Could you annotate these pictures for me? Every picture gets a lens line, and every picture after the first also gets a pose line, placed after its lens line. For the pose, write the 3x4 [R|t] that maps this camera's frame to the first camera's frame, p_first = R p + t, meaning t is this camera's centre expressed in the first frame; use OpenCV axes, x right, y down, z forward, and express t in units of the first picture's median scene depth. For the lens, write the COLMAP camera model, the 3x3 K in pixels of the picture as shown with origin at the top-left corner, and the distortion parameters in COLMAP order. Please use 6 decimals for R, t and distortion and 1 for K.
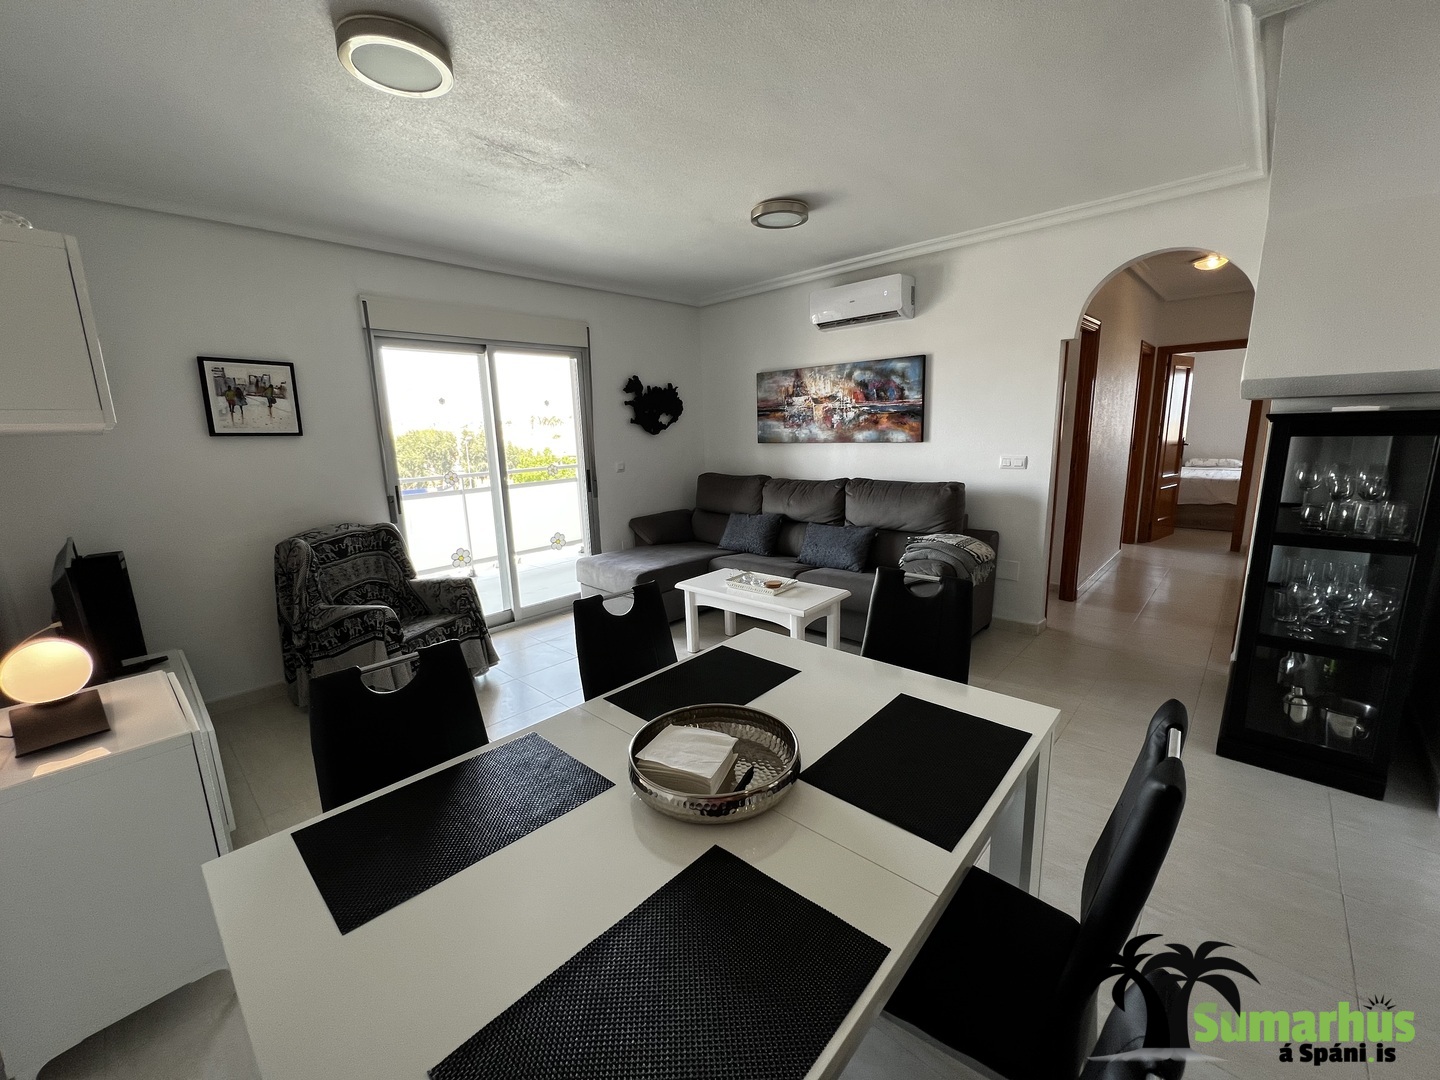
lens RADIAL K [[576.1, 0, 714.4], [0, 576.1, 541.9], [0, 0, 1]] dist [-0.001246, -0.000446]
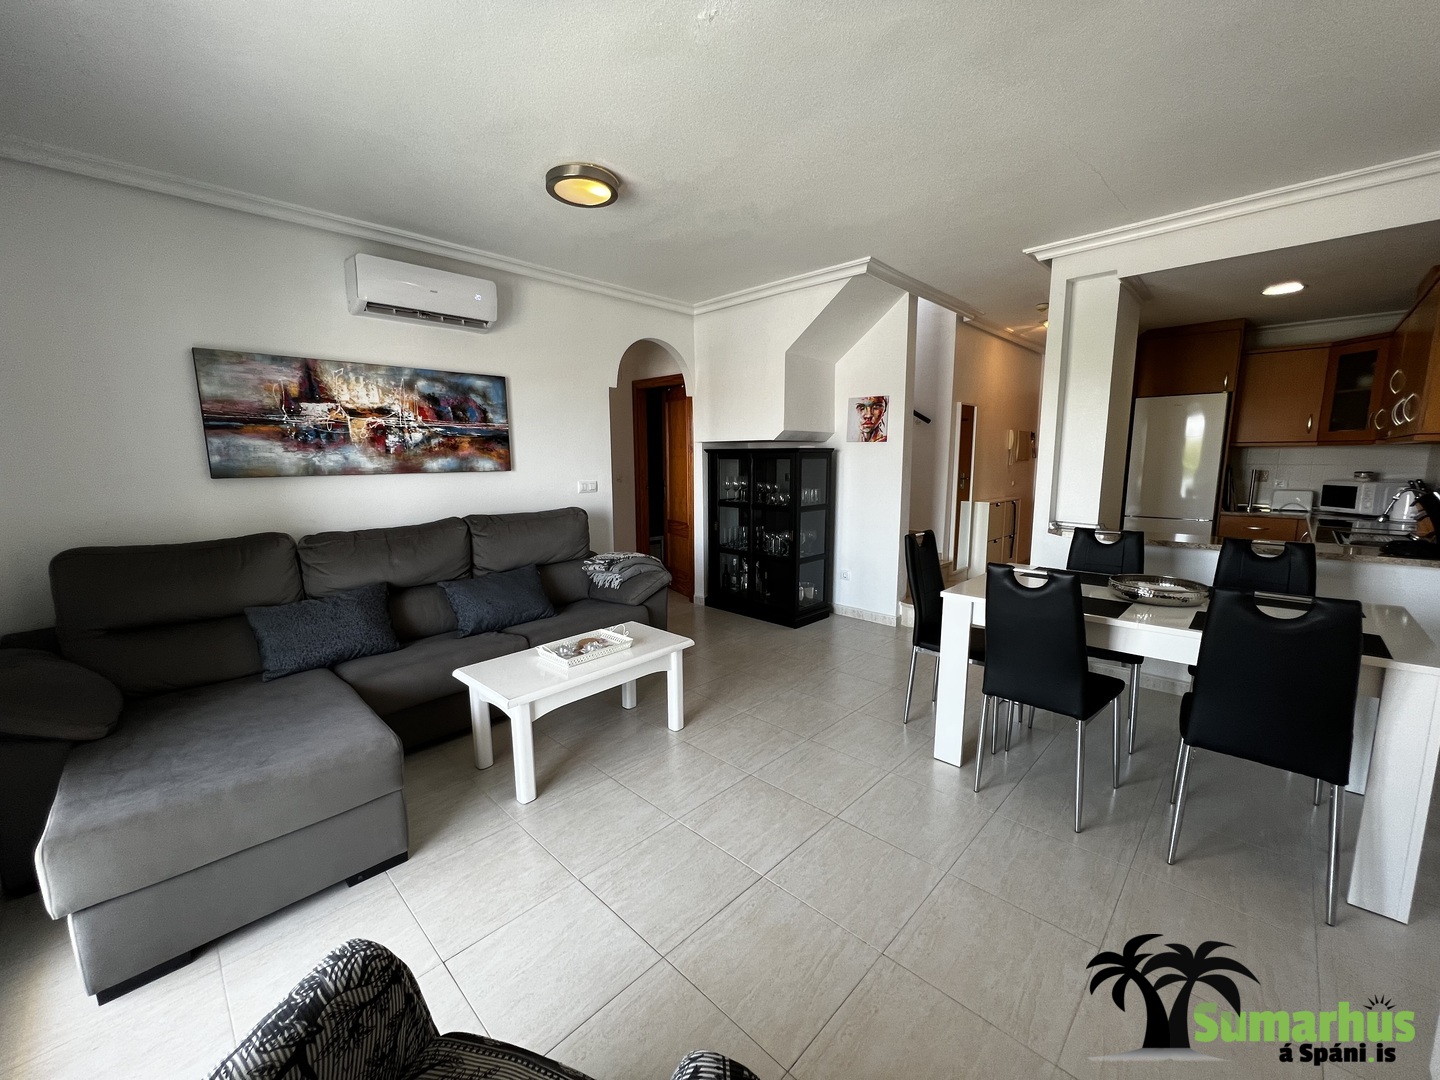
lens RADIAL K [[576.1, 0, 714.4], [0, 576.1, 541.9], [0, 0, 1]] dist [-0.001246, -0.000446]
pose [[0.025509, -0.118211, 0.992661, -0.520914], [0.202133, 0.973083, 0.110685, -0.091002], [-0.979026, 0.197826, 0.048717, 0.610172]]
